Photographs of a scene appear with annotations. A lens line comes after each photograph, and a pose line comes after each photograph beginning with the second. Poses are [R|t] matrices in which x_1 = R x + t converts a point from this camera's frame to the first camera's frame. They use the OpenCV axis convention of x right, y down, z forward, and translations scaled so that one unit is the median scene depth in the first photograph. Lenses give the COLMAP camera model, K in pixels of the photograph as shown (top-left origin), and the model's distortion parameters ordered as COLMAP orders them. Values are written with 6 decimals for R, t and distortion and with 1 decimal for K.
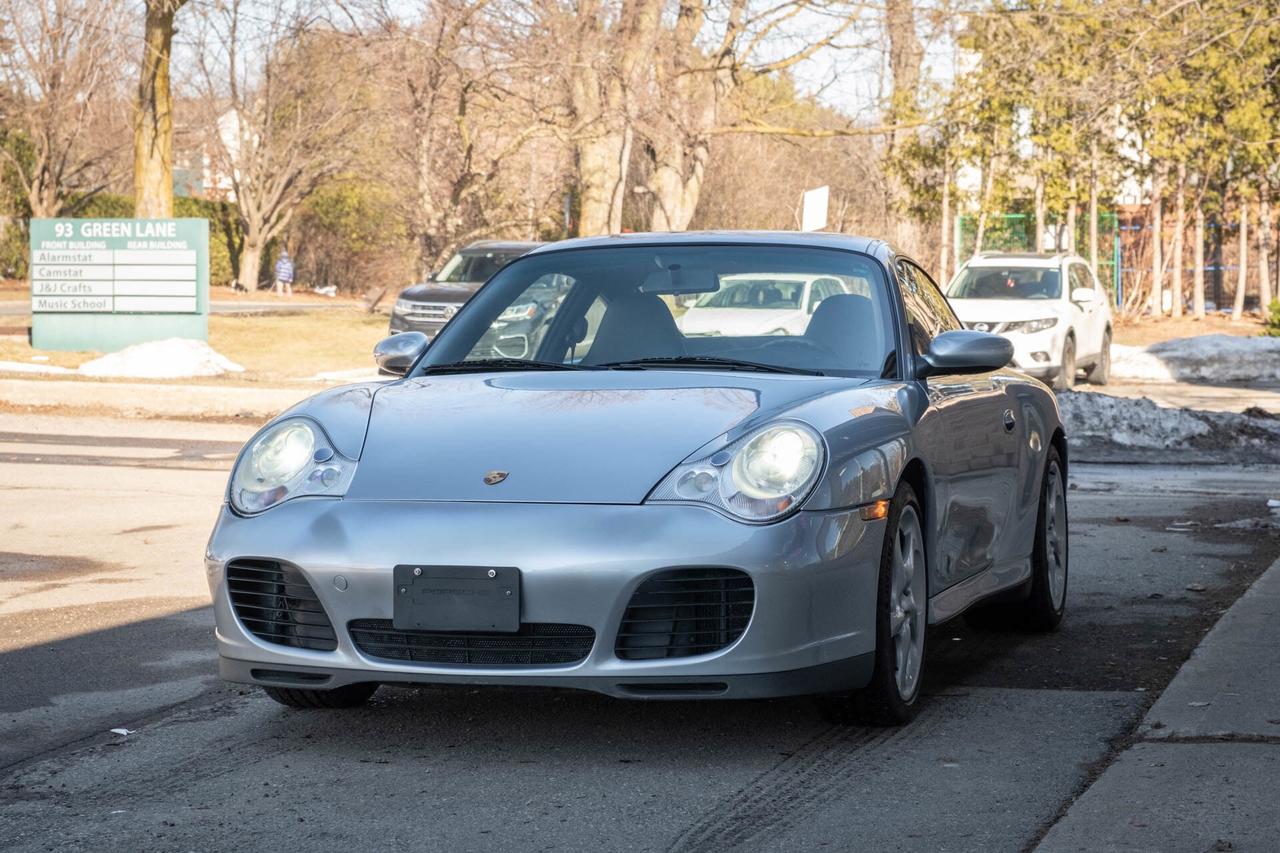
lens RADIAL K [[2745.4, 0, 640.0], [0, 2745.4, 426.5], [0, 0, 1]] dist [0.038313, 0.195344]
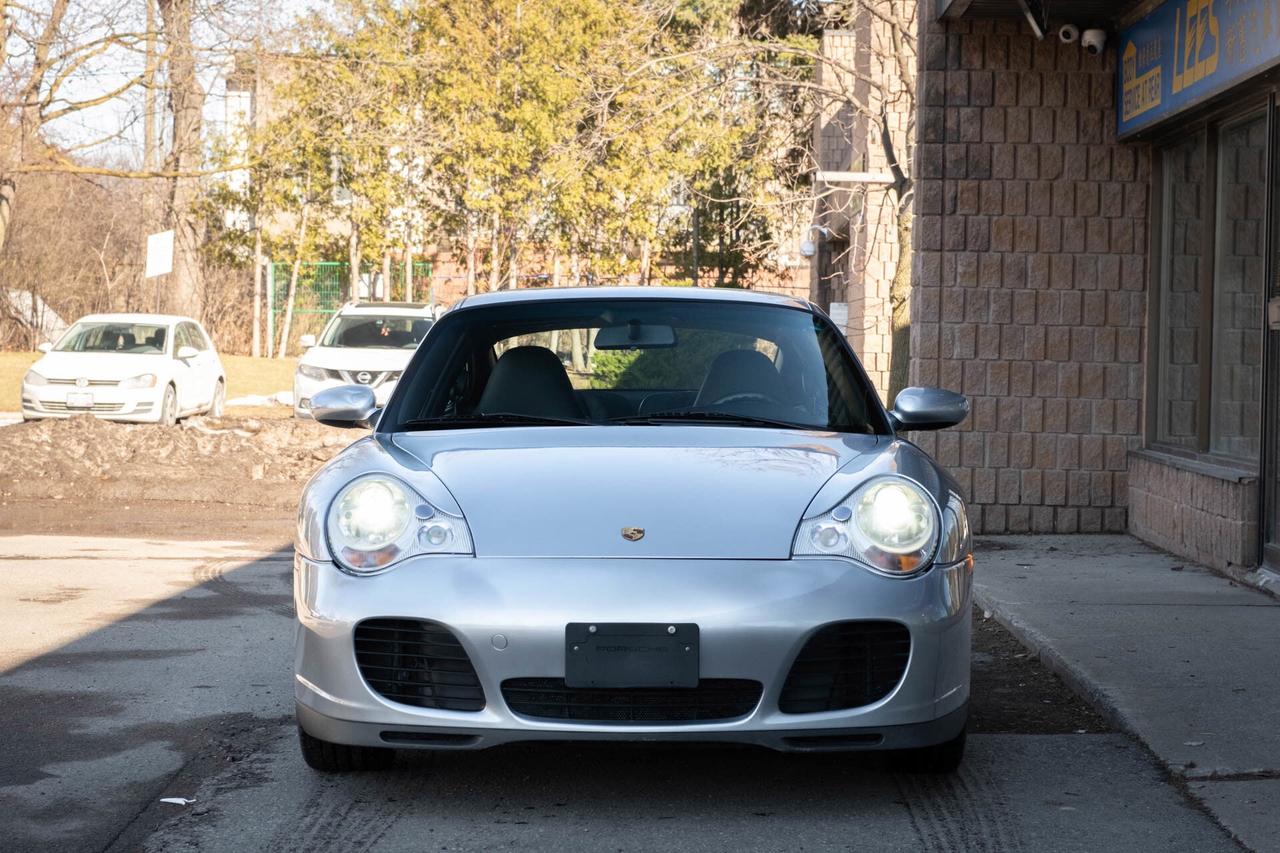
lens RADIAL K [[2789.9, 0, 640.0], [0, 2789.9, 426.5], [0, 0, 1]] dist [0.021780, 0.135802]
pose [[0.967348, 0.003911, 0.253421, -0.291701], [0.000575, 0.999844, -0.017627, -0.002414], [-0.253451, 0.017197, 0.967195, 0.015283]]
